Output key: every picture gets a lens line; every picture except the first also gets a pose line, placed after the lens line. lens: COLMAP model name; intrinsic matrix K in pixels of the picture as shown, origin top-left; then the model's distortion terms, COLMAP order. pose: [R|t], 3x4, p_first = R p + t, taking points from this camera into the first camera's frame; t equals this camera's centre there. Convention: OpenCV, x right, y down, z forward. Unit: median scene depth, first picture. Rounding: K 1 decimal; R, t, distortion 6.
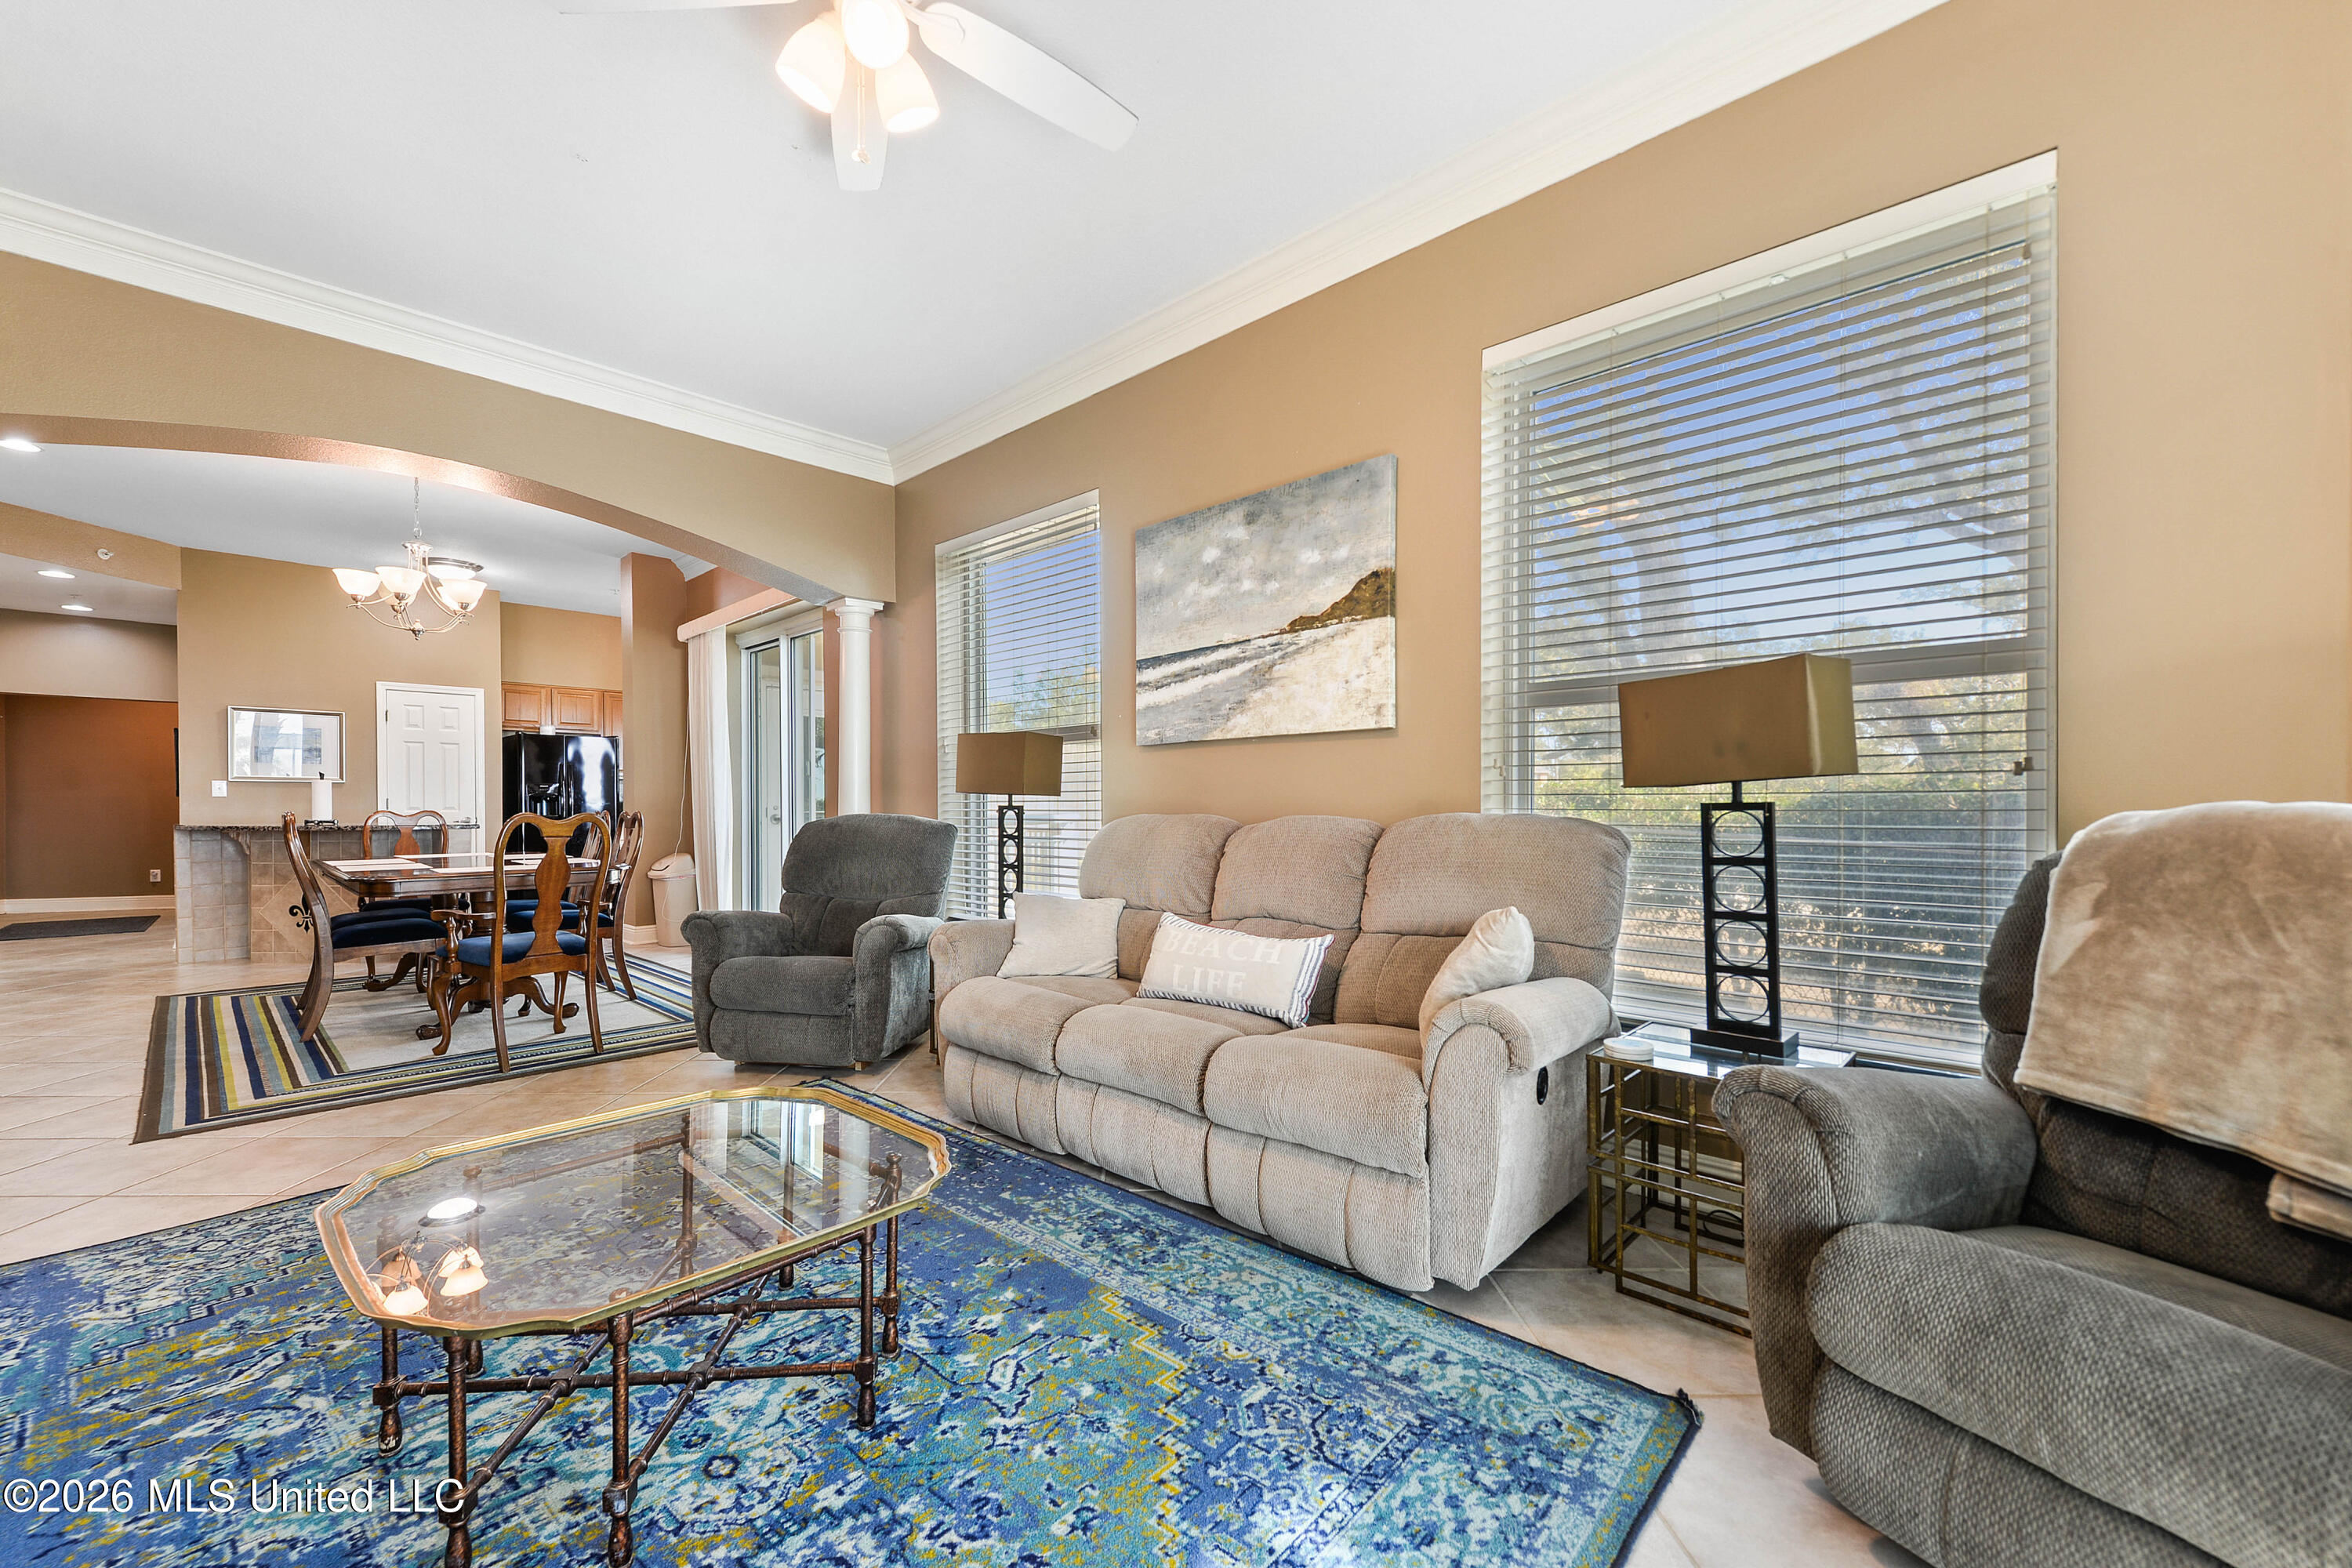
lens RADIAL K [[944.9, 0, 1146.7], [0, 944.9, 811.9], [0, 0, 1]] dist [0.007717, -0.000098]
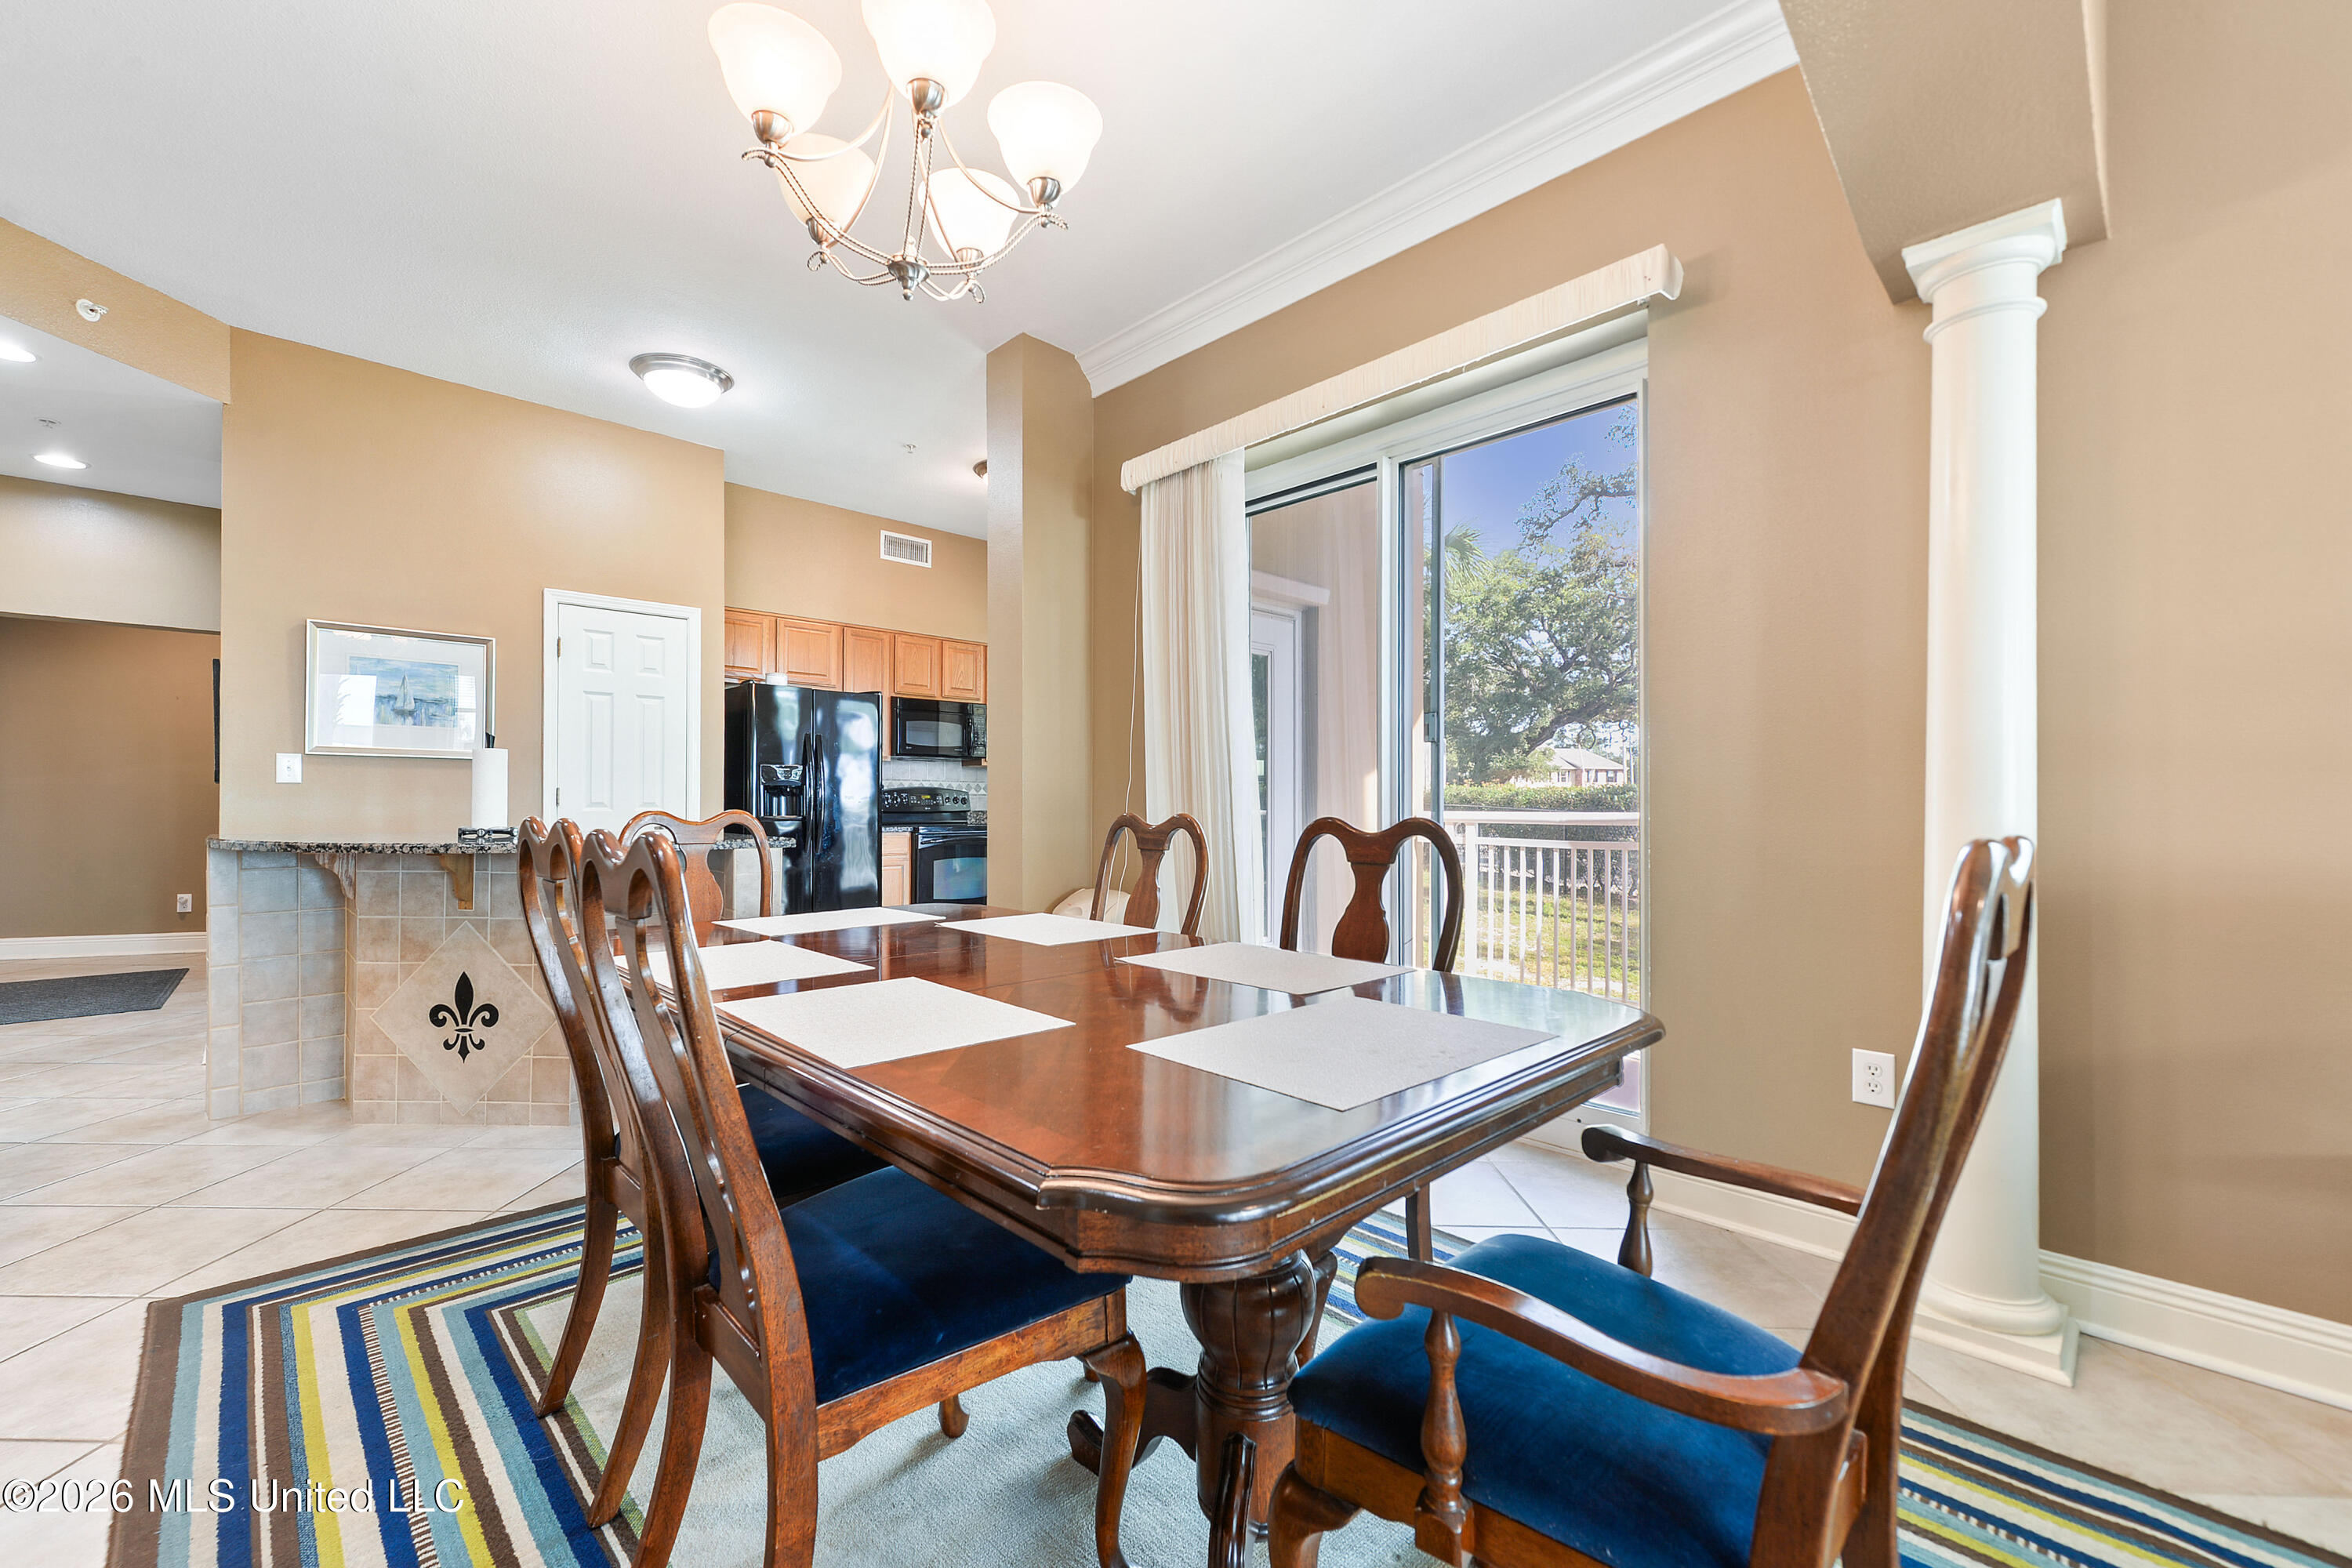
lens RADIAL K [[977.8, 0, 1148.4], [0, 977.8, 790.2], [0, 0, 1]] dist [0.008423, -0.000237]
pose [[0.999333, 0.003091, -0.036389, -0.978246], [-0.003663, 0.999871, -0.015659, -0.010128], [0.036336, 0.015782, 0.999215, 0.963451]]
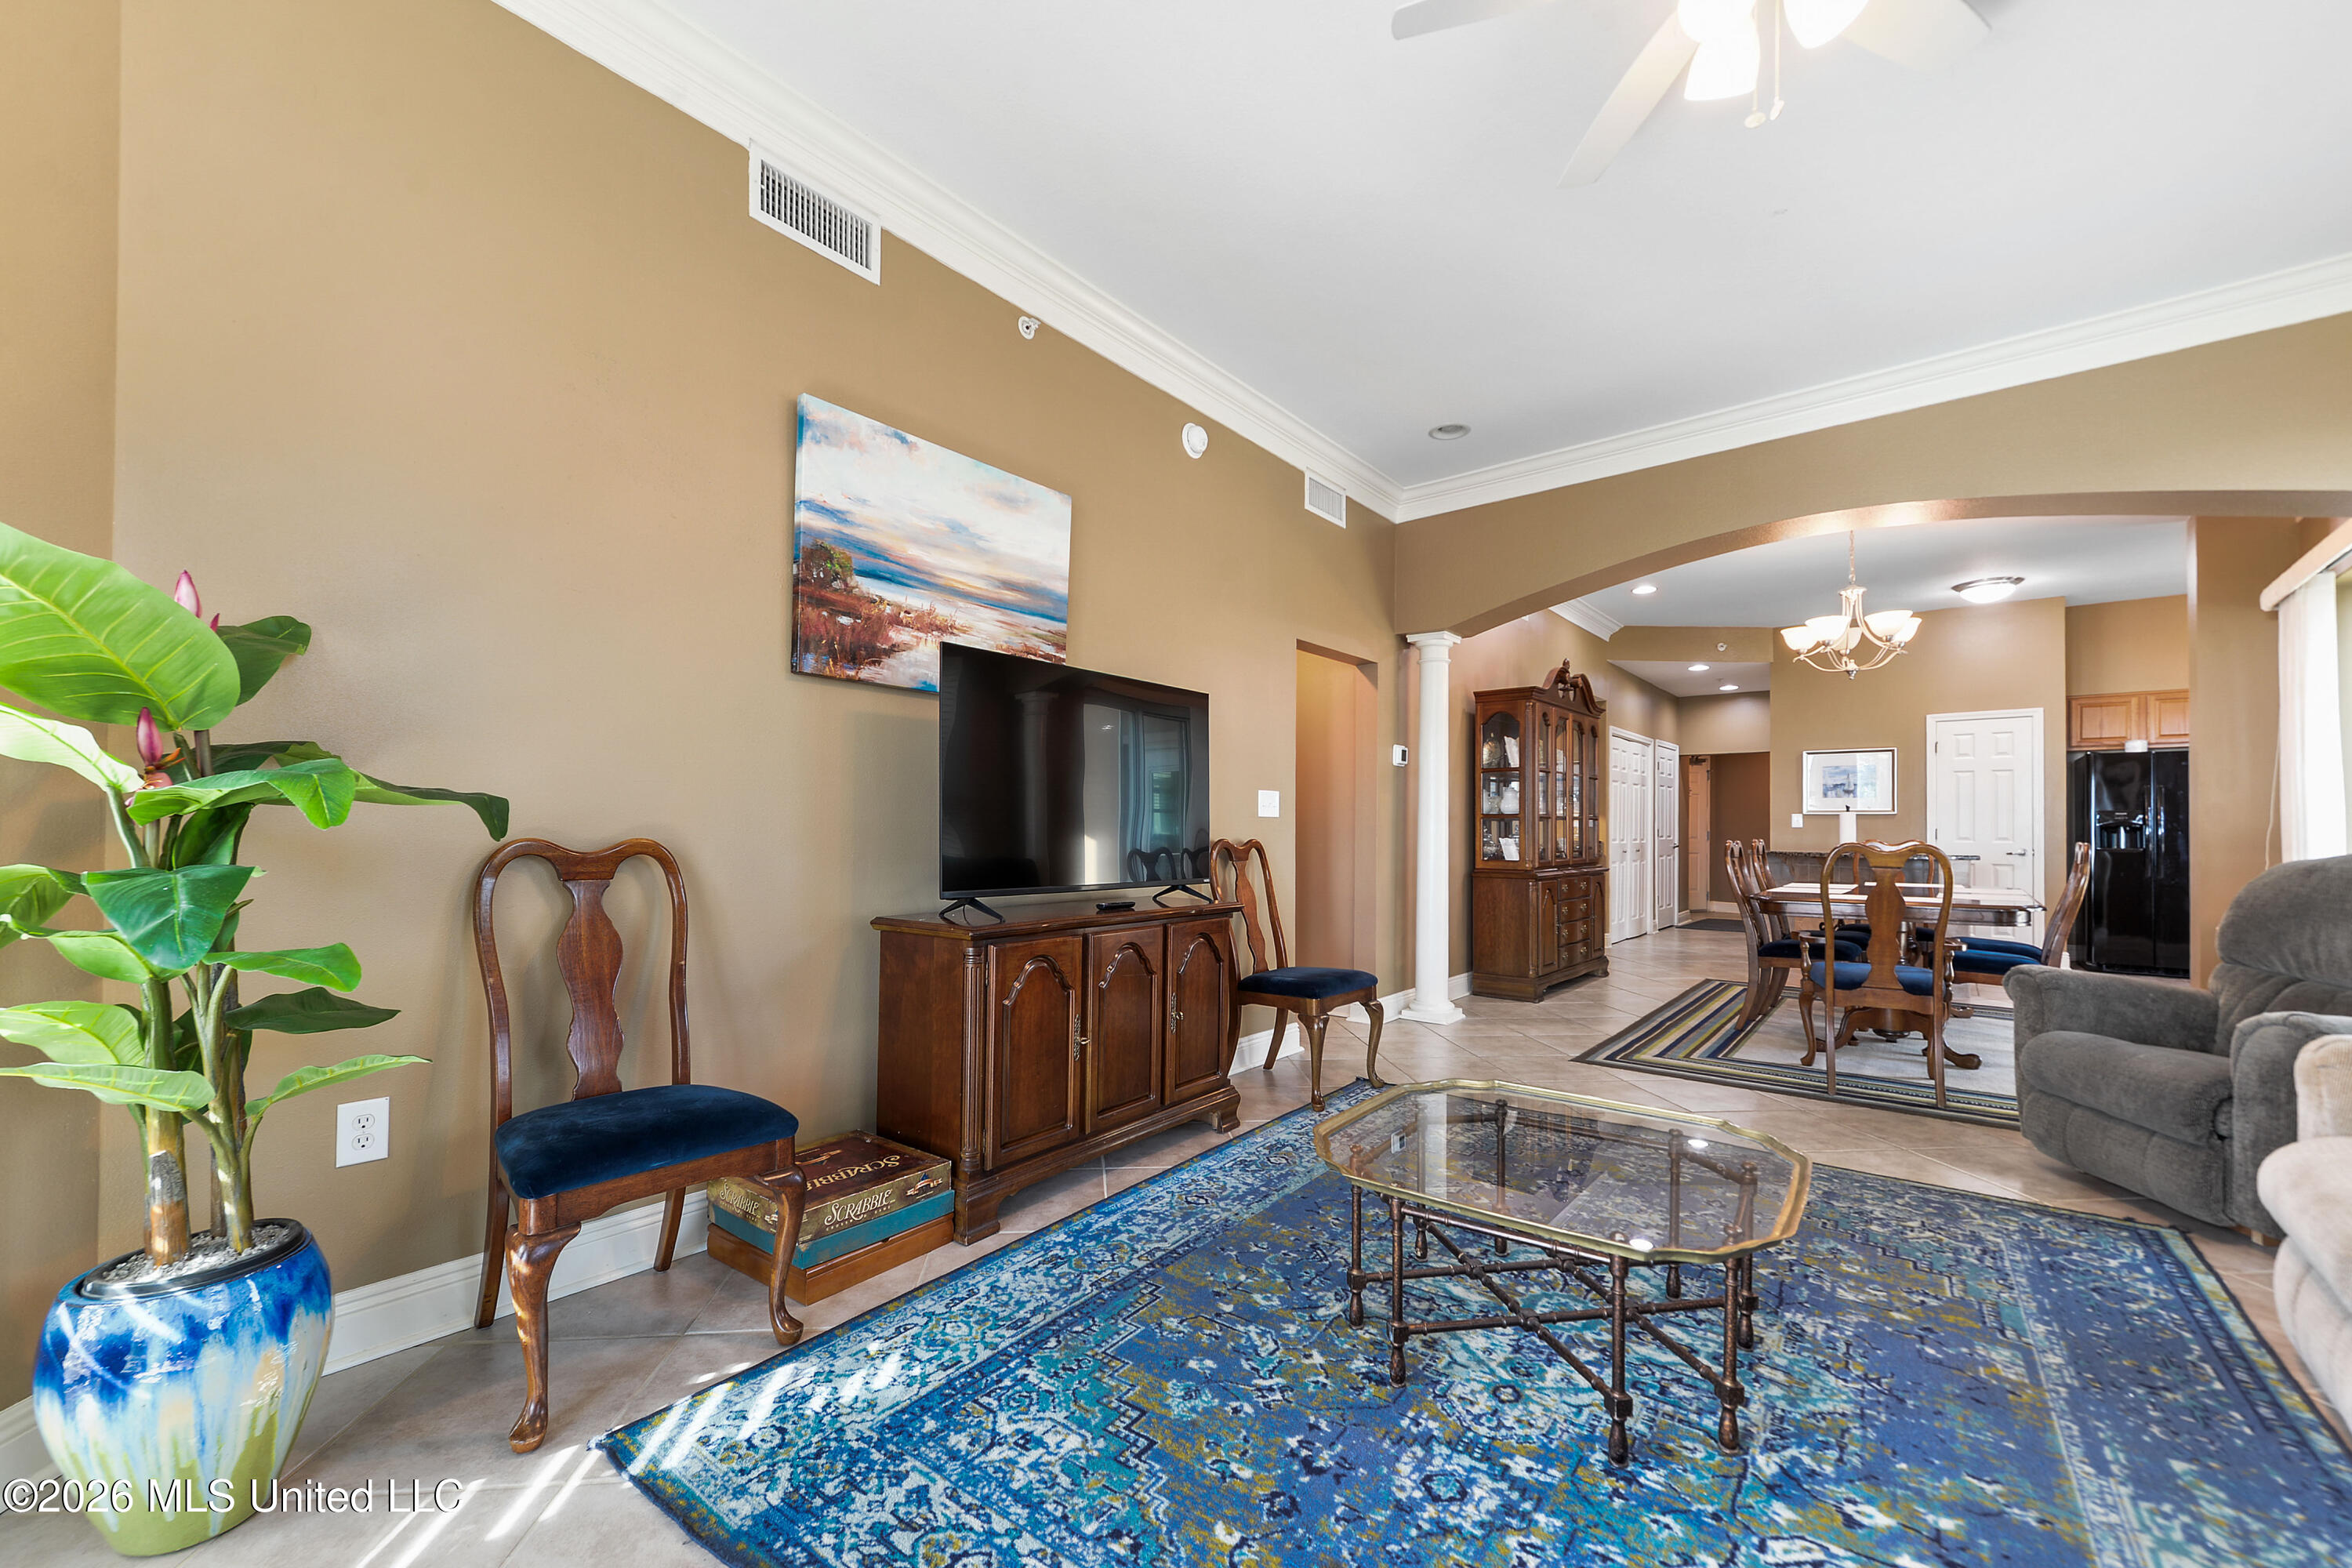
lens RADIAL K [[944.9, 0, 1175.5], [0, 944.9, 832.3], [0, 0, 1]] dist [0.001140, 0.000187]
pose [[0.099265, 0.002204, -0.995059, 0.306443], [-0.012754, 0.999918, 0.000942, -0.002040], [0.994979, 0.012598, 0.099285, 0.209648]]
